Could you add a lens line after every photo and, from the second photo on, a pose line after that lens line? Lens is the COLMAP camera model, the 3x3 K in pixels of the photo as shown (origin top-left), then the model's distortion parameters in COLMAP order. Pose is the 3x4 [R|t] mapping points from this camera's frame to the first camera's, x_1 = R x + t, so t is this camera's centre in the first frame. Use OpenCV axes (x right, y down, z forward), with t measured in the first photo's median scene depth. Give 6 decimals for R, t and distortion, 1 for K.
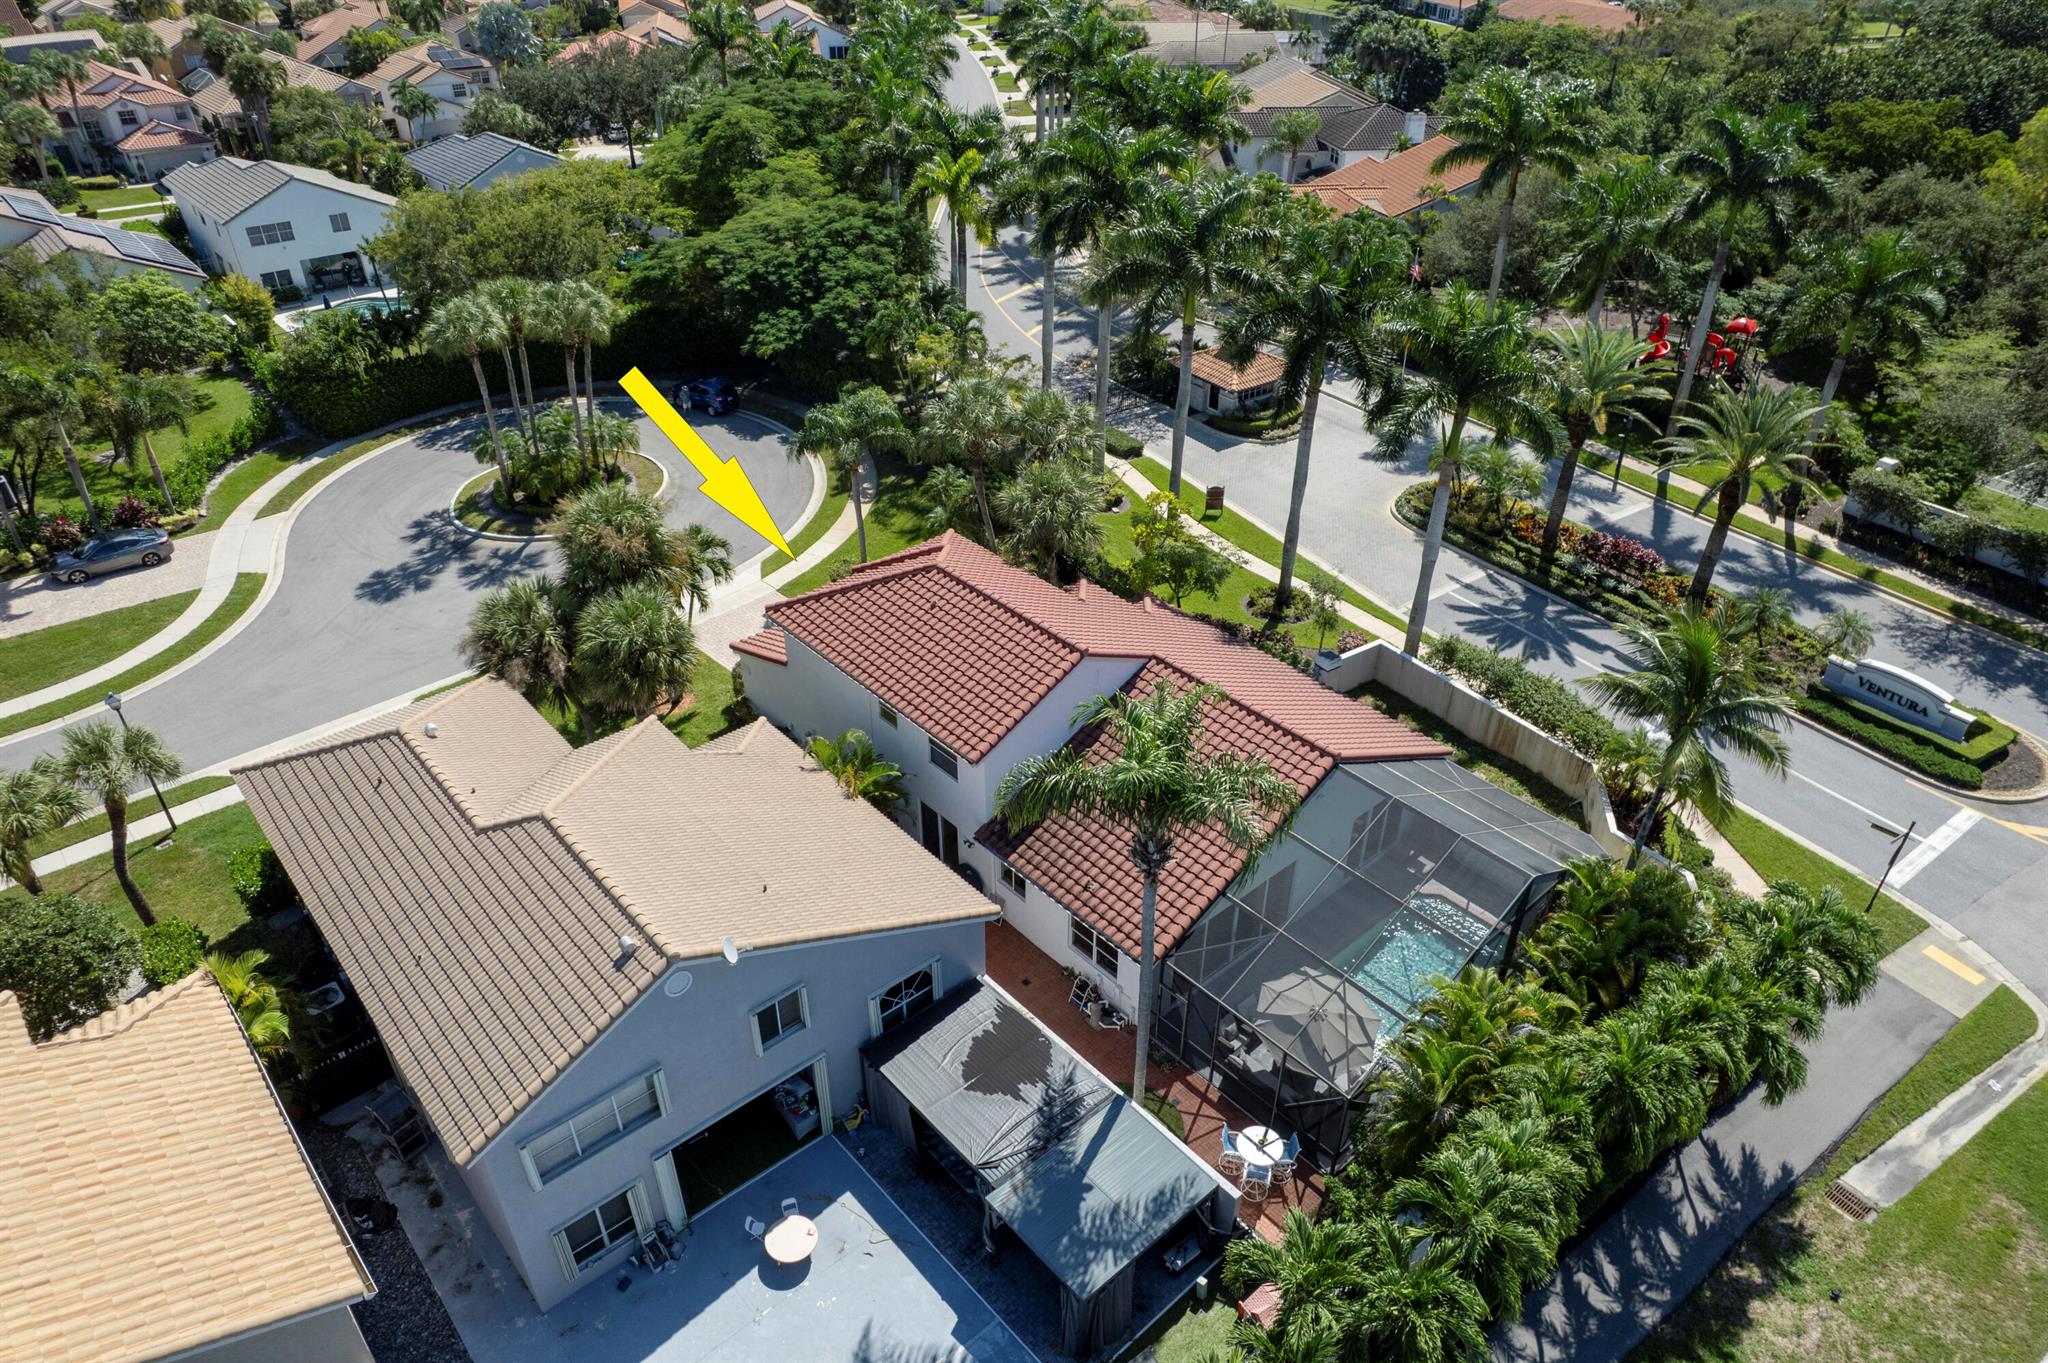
lens RADIAL K [[1314.1, 0, 1024.0], [0, 1314.1, 681.5], [0, 0, 1]] dist [-0.030790, 0.002708]
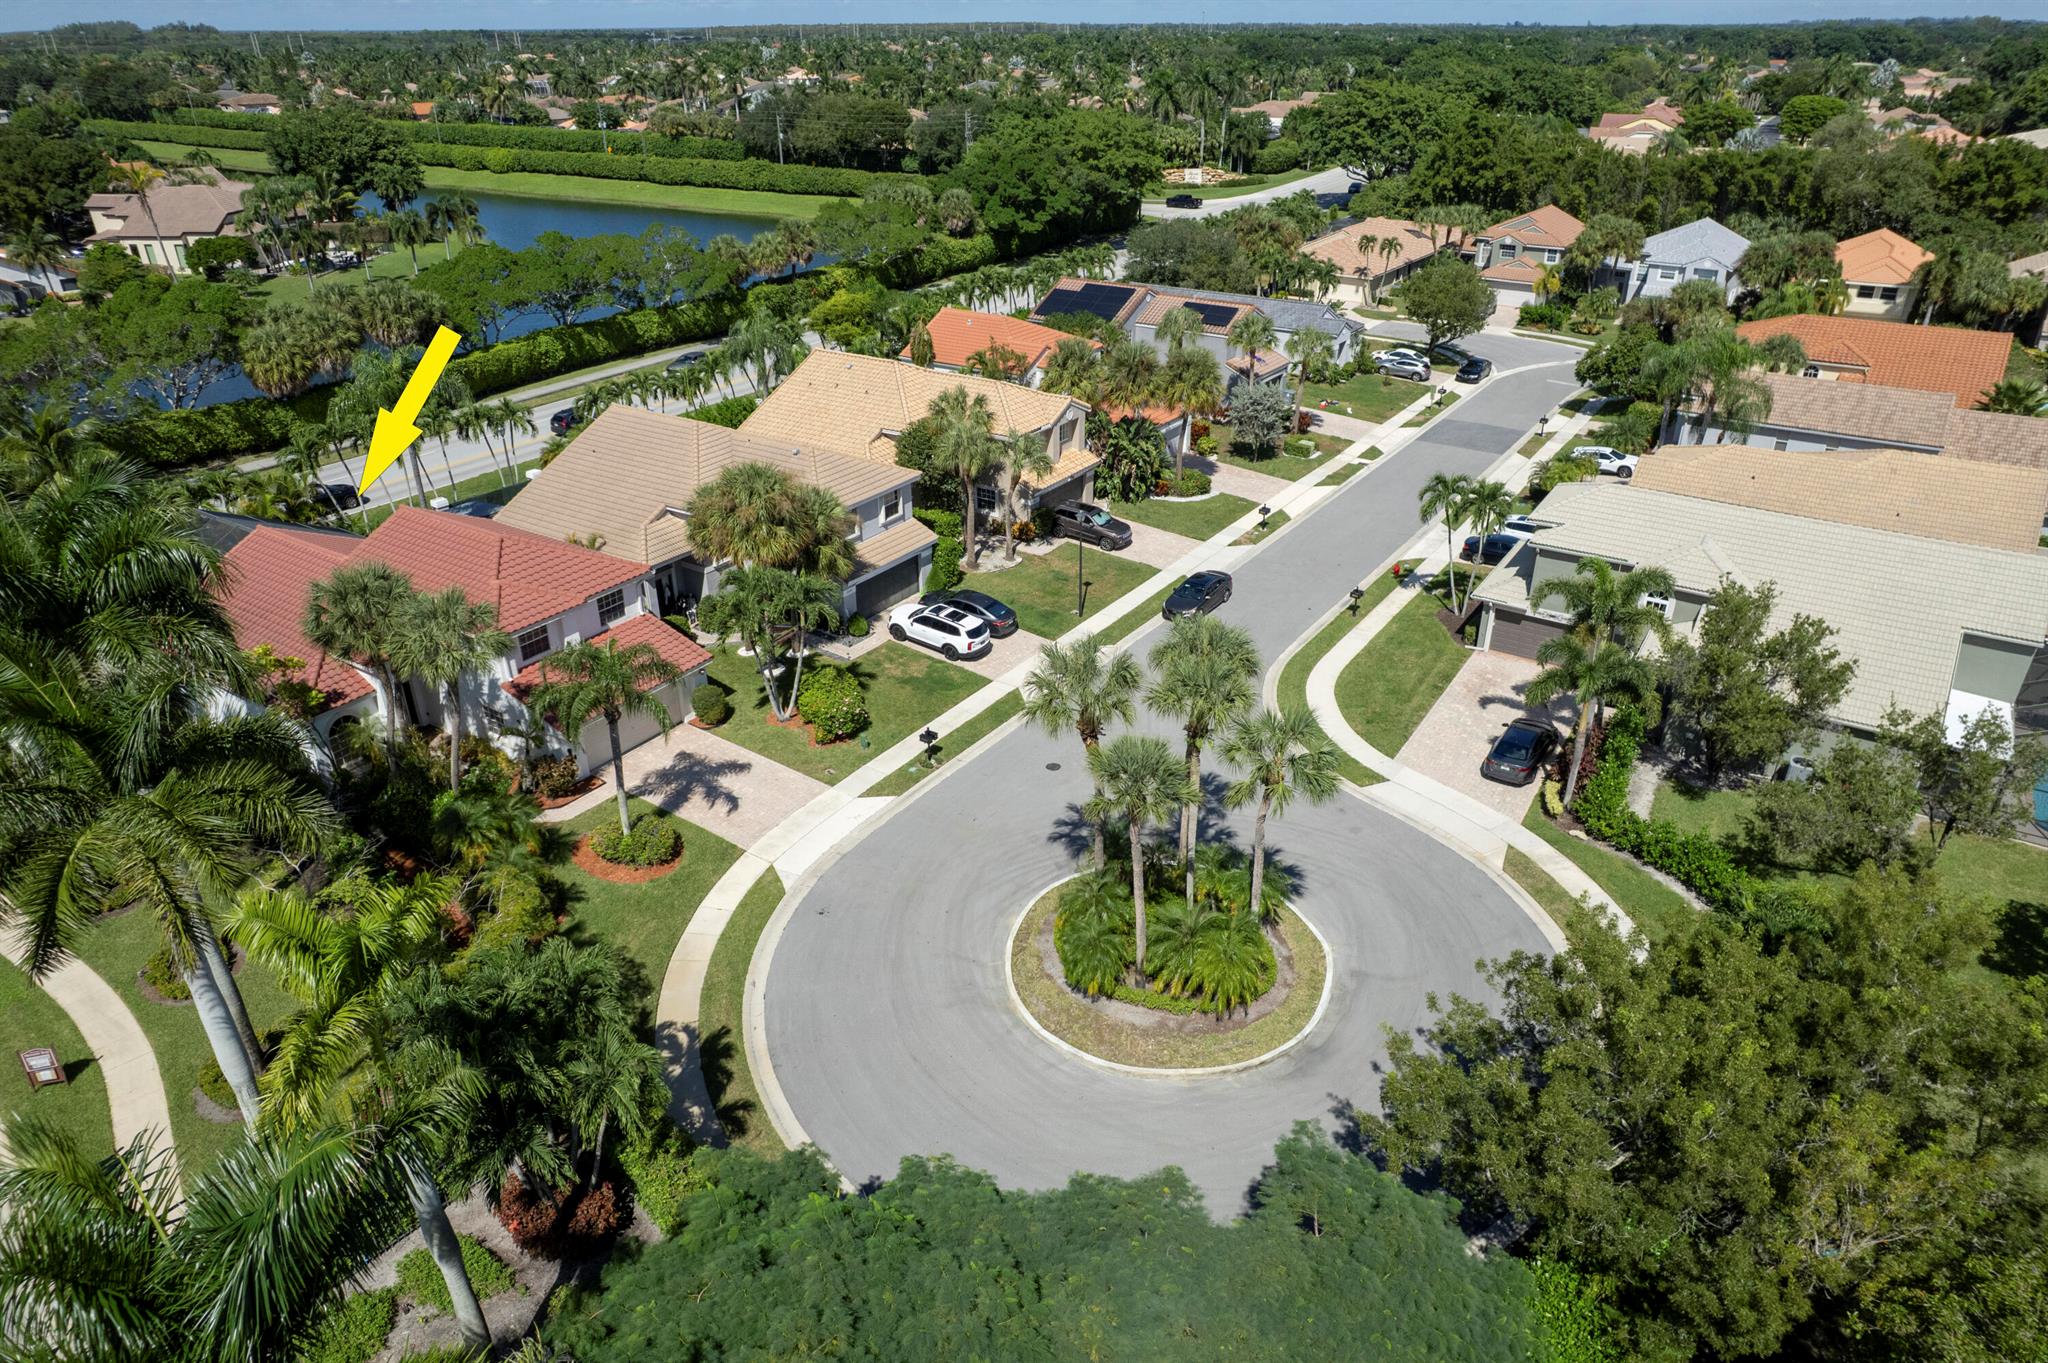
lens RADIAL K [[1314.1, 0, 1024.0], [0, 1314.1, 681.5], [0, 0, 1]] dist [-0.030790, 0.002708]
pose [[-0.965008, 0.119757, -0.233278, -0.170391], [-0.143593, 0.503042, 0.852250, -0.817322], [0.219412, 0.855924, -0.468243, 1.274192]]
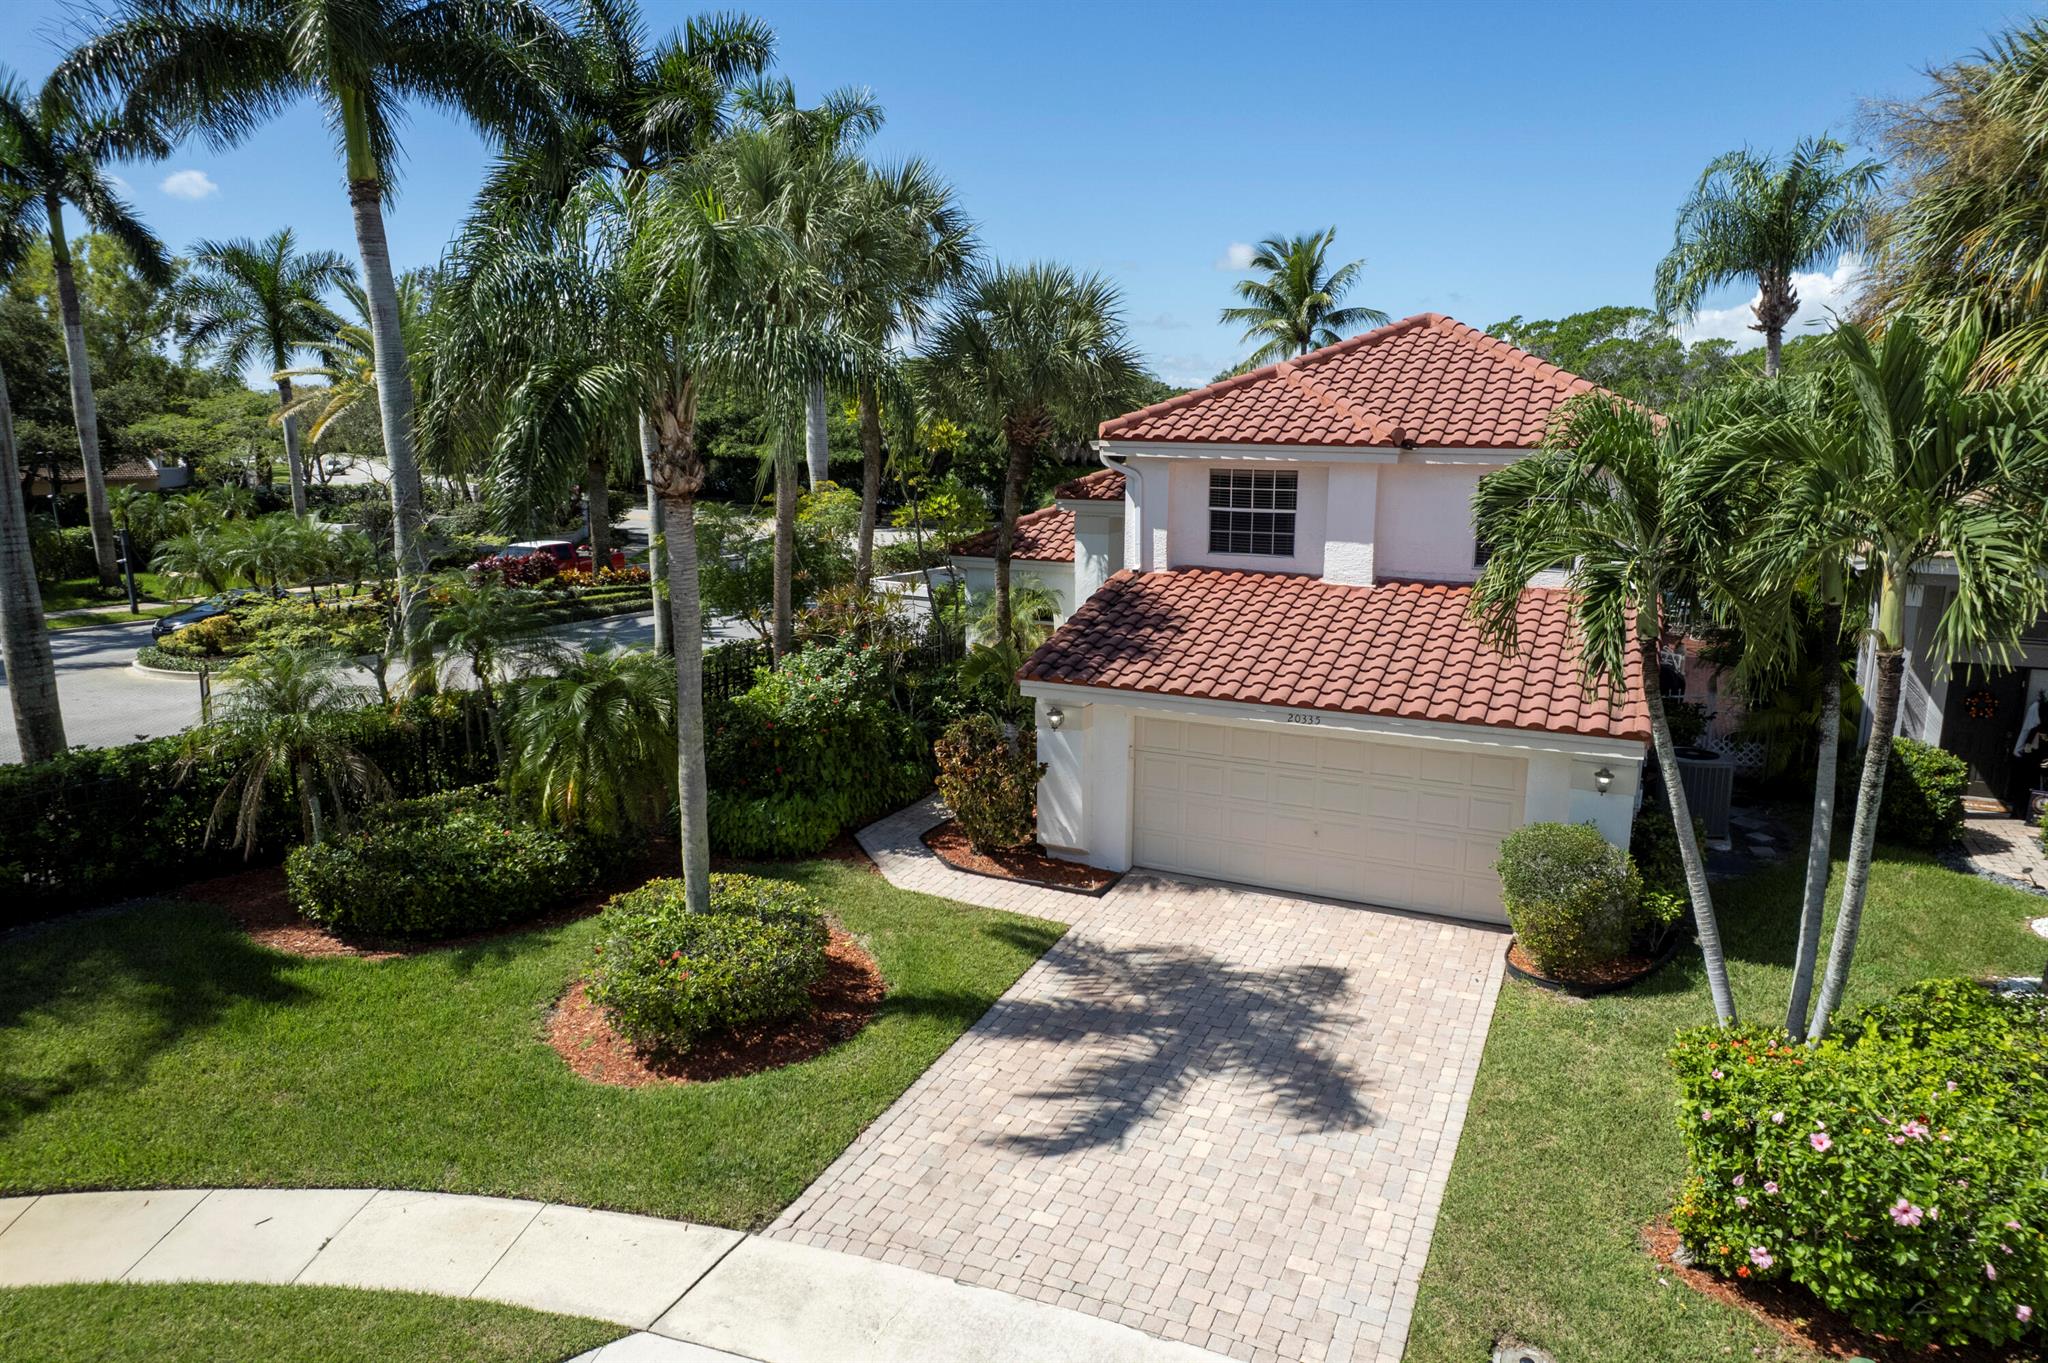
lens RADIAL K [[1313.8, 0, 992.0], [0, 1313.8, 685.7], [0, 0, 1]] dist [-0.033085, 0.000756]
pose [[-0.360223, -0.196038, 0.912035, -0.342755], [0.510366, 0.776965, 0.368582, -0.175547], [-0.780875, 0.598243, -0.179830, 0.913875]]
